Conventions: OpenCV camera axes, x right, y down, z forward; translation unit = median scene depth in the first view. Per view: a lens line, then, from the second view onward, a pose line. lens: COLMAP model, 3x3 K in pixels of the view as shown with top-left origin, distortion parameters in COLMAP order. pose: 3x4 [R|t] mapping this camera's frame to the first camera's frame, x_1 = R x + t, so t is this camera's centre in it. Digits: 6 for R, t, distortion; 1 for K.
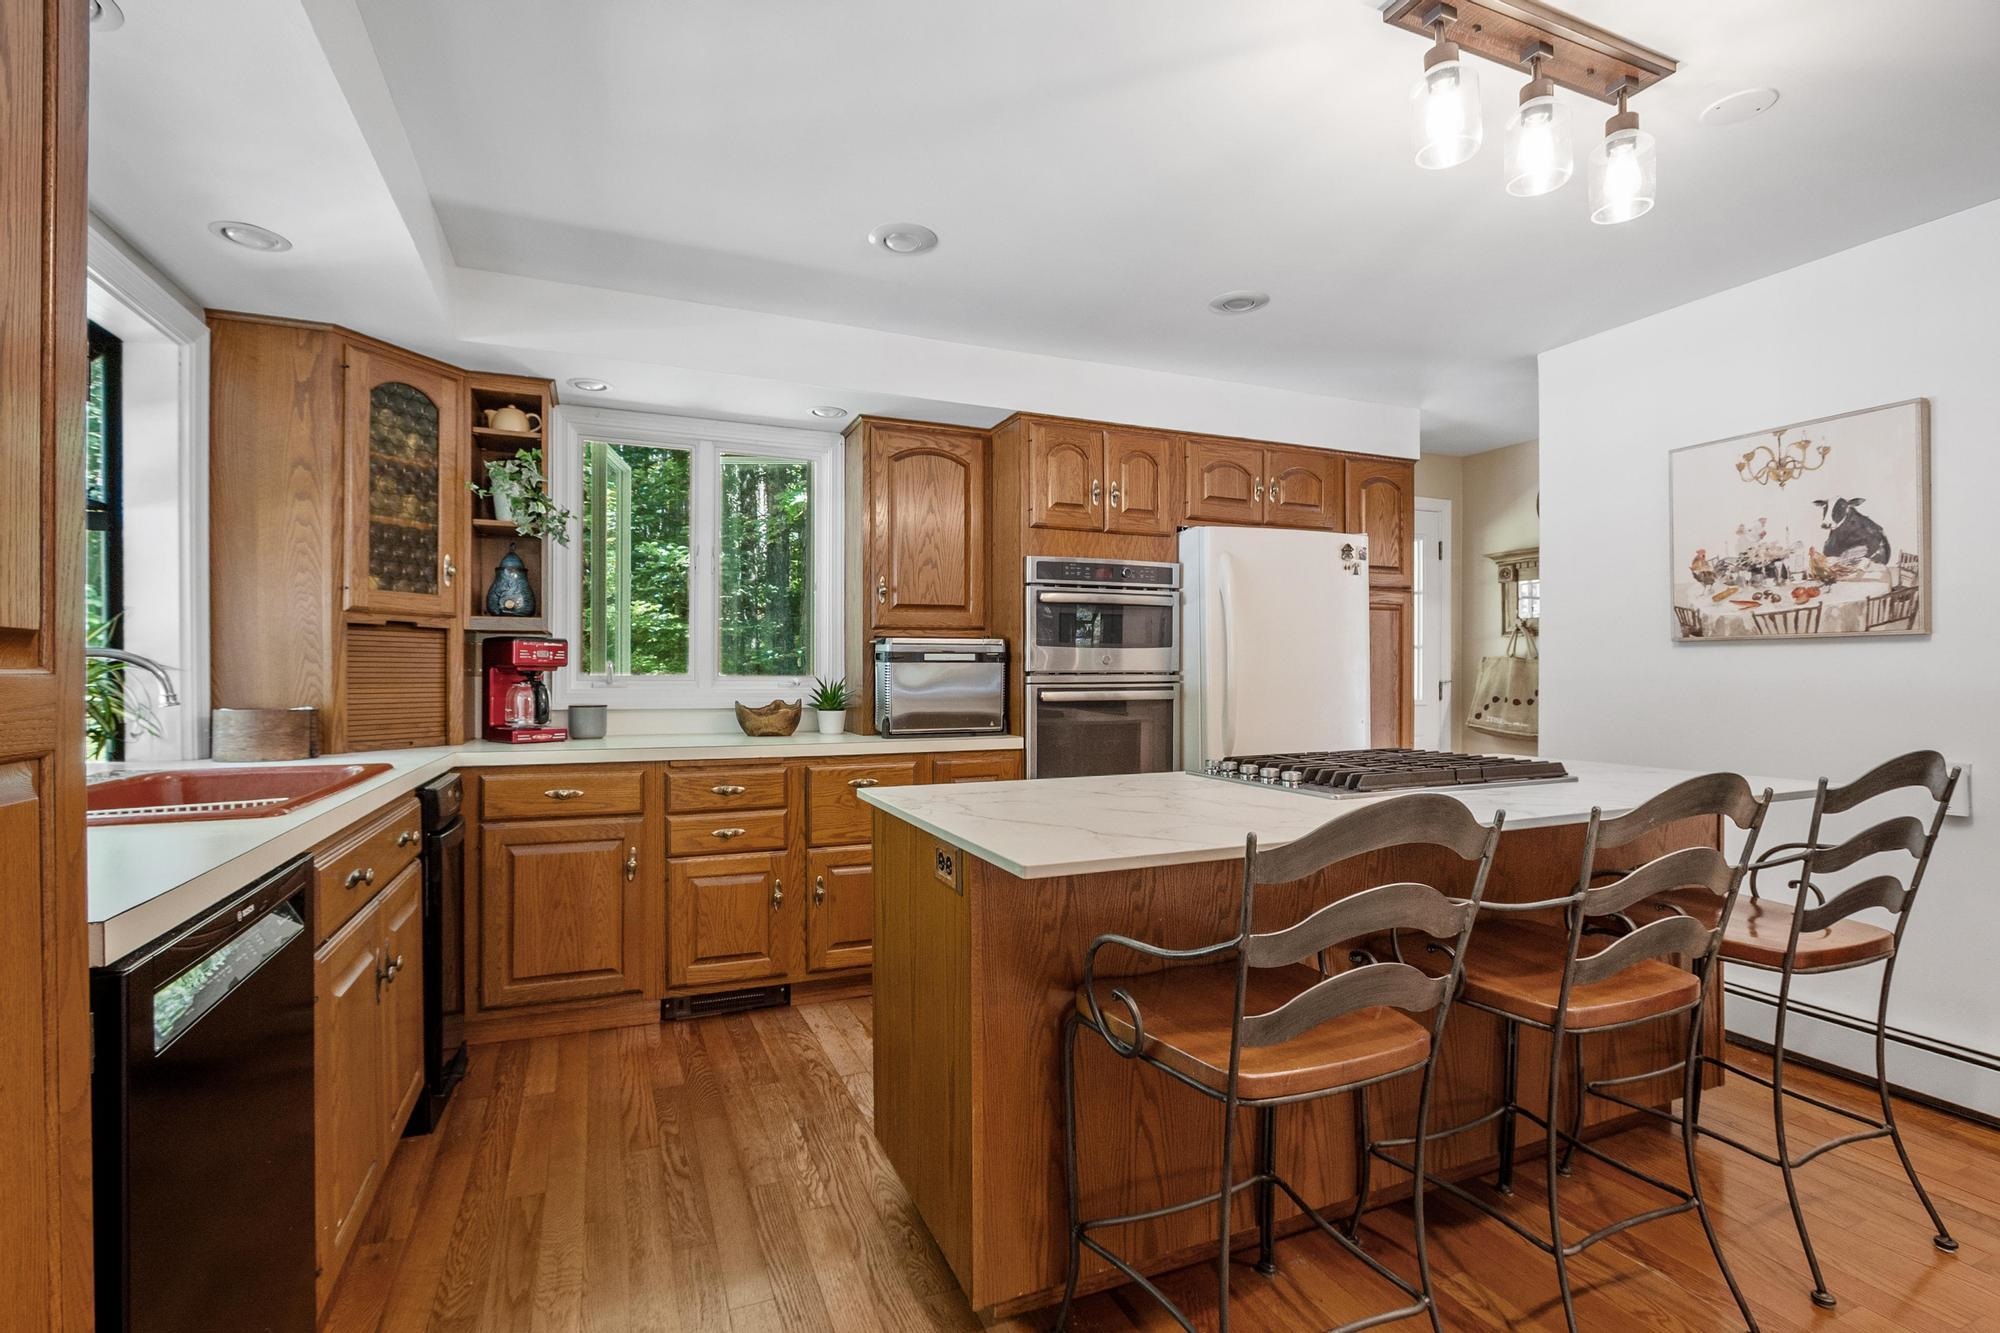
lens RADIAL K [[893.8, 0, 991.0], [0, 893.8, 670.1], [0, 0, 1]] dist [-0.005660, -0.000411]
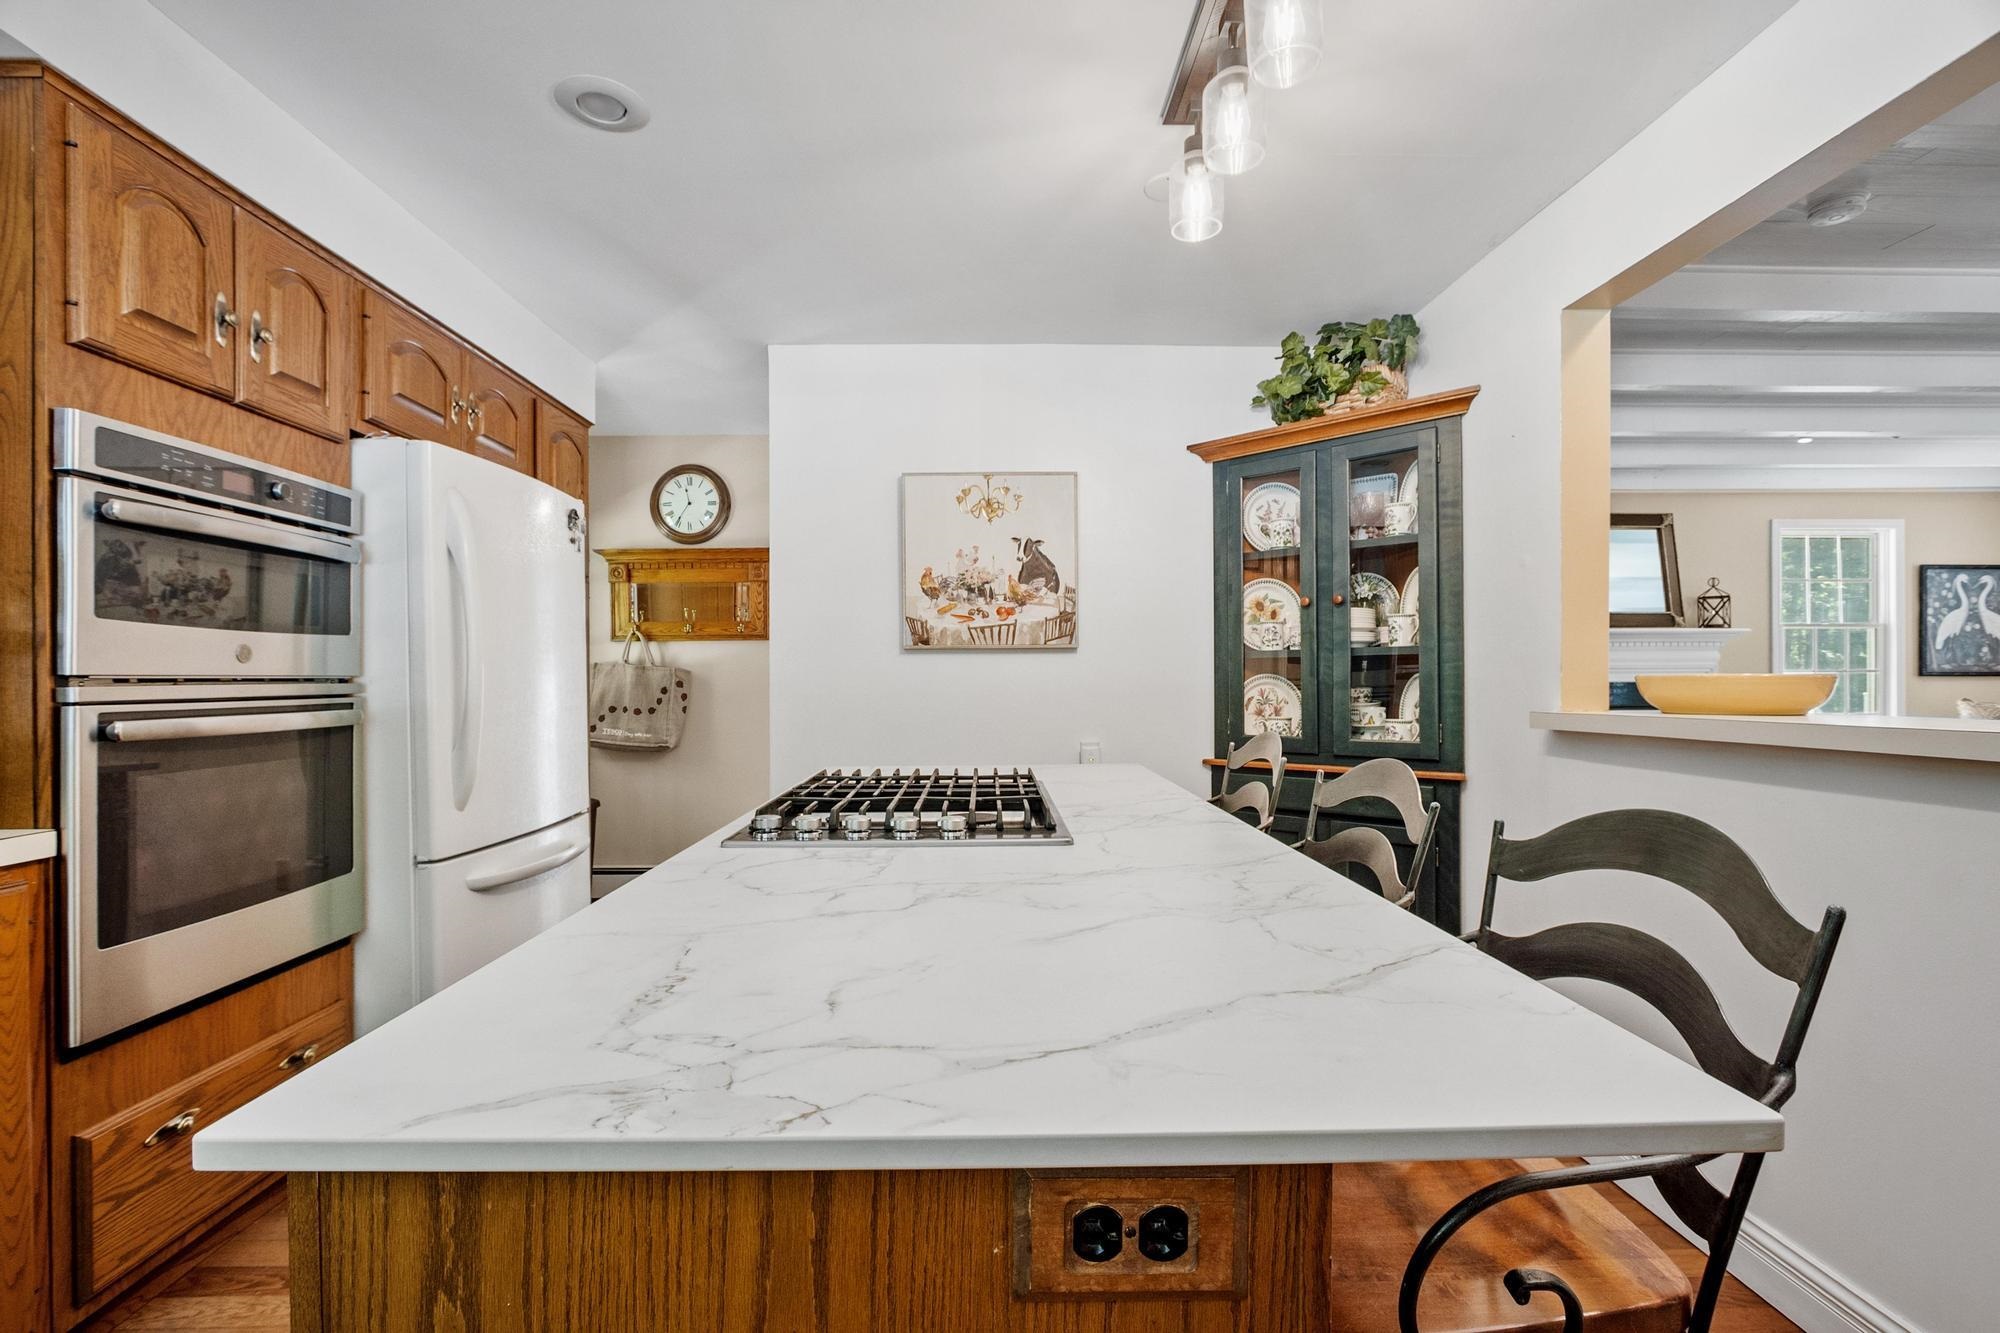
lens RADIAL K [[893.8, 0, 993.2], [0, 893.8, 674.0], [0, 0, 1]] dist [-0.005660, -0.000411]
pose [[0.399280, 0.004494, 0.916818, -0.173169], [0.002816, 0.999977, -0.006128, 0.005017], [-0.916825, 0.005029, 0.399258, 0.418982]]
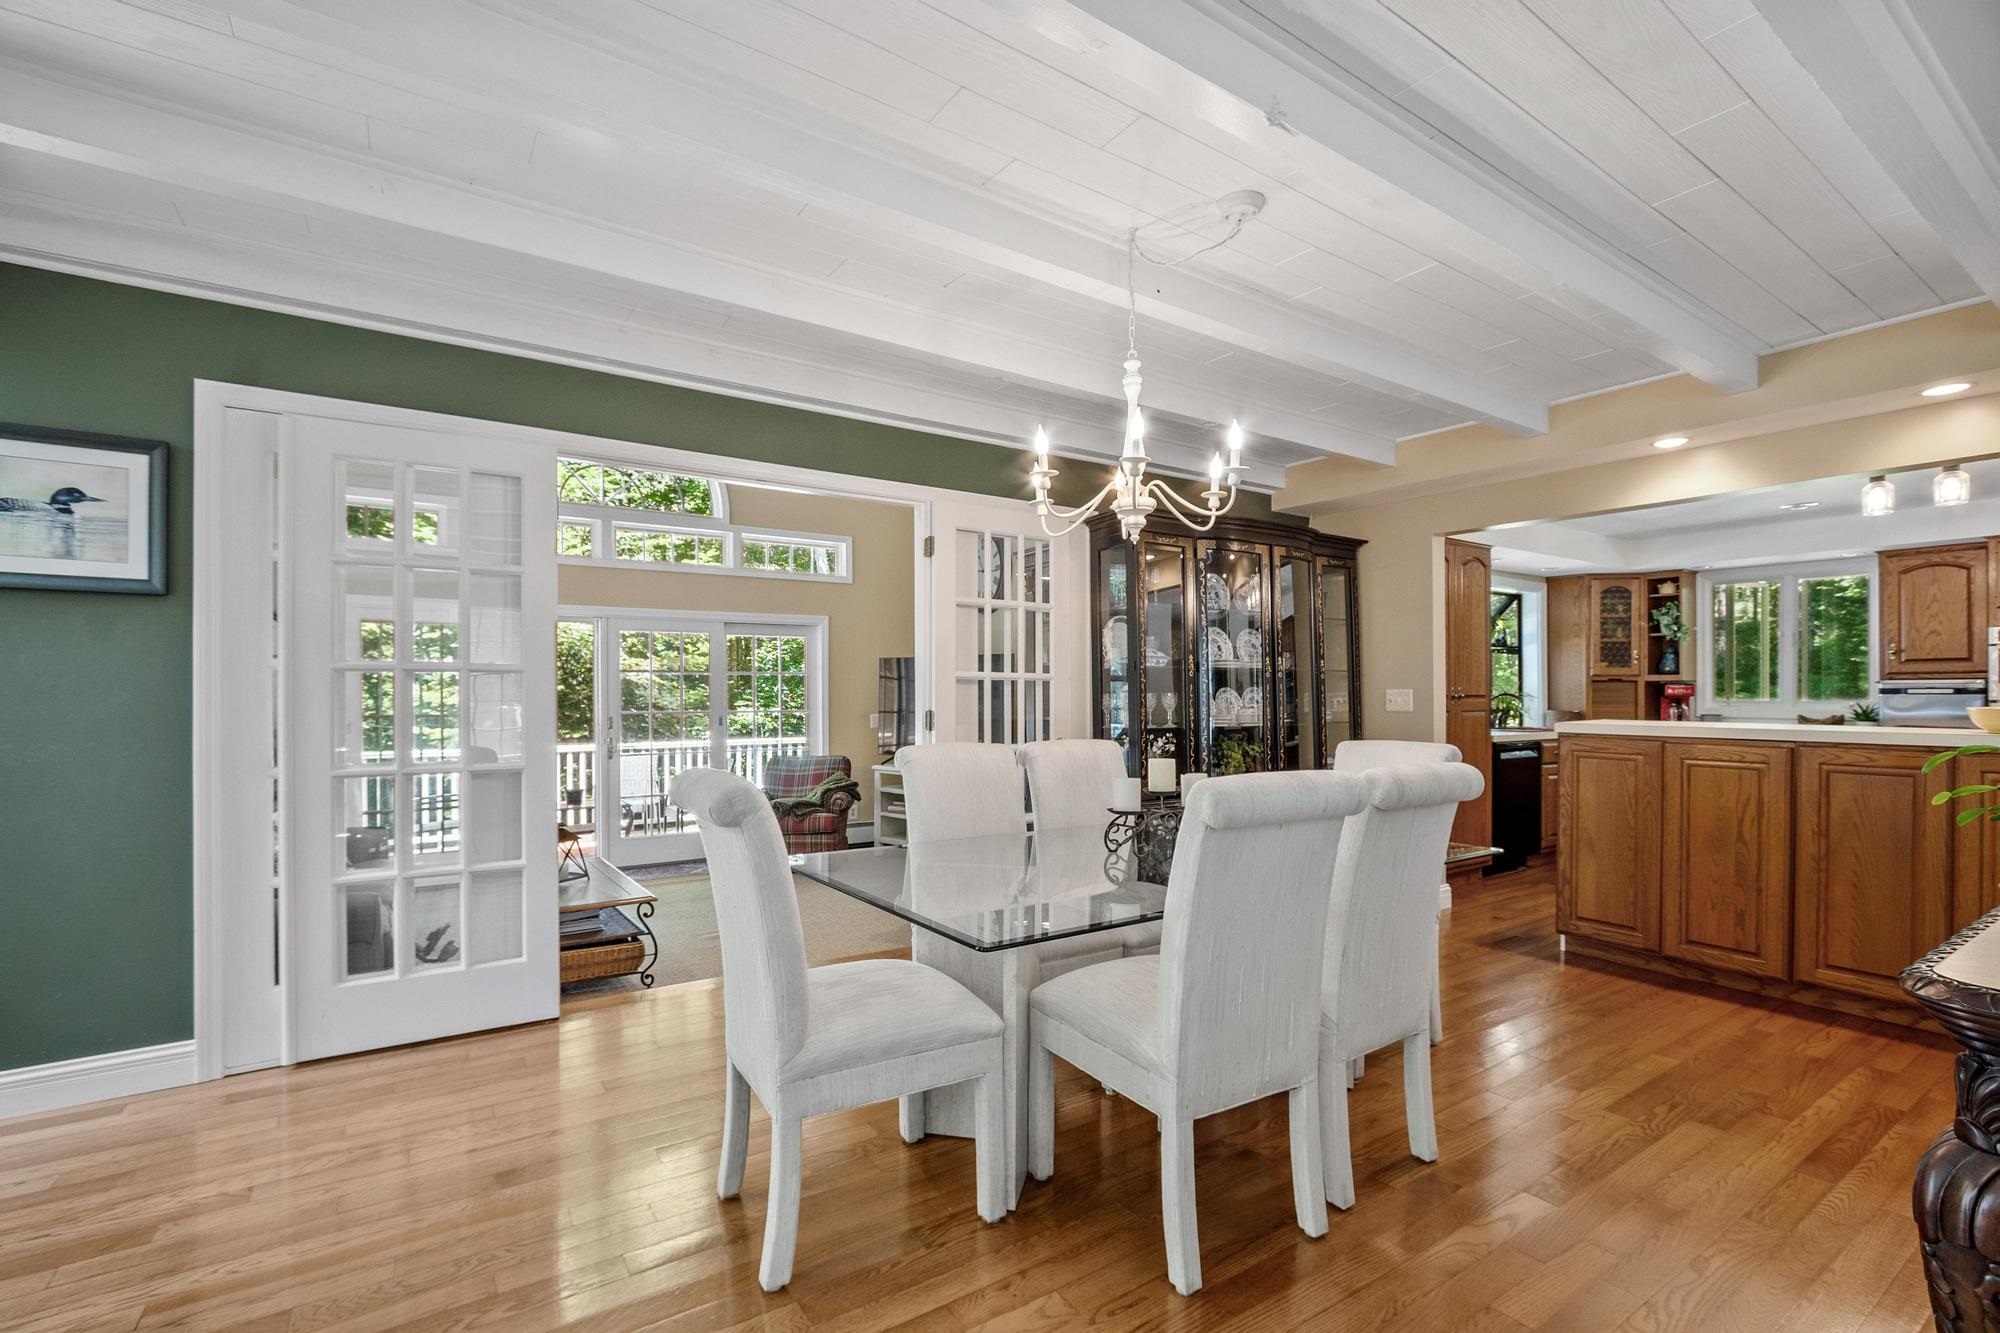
lens RADIAL K [[893.8, 0, 963.2], [0, 893.8, 695.9], [0, 0, 1]] dist [-0.005660, -0.000411]
pose [[0.168175, 0.002850, -0.985753, 1.716722], [0.002618, 0.999991, 0.003337, -0.021490], [0.985754, -0.003142, 0.168166, -1.416361]]
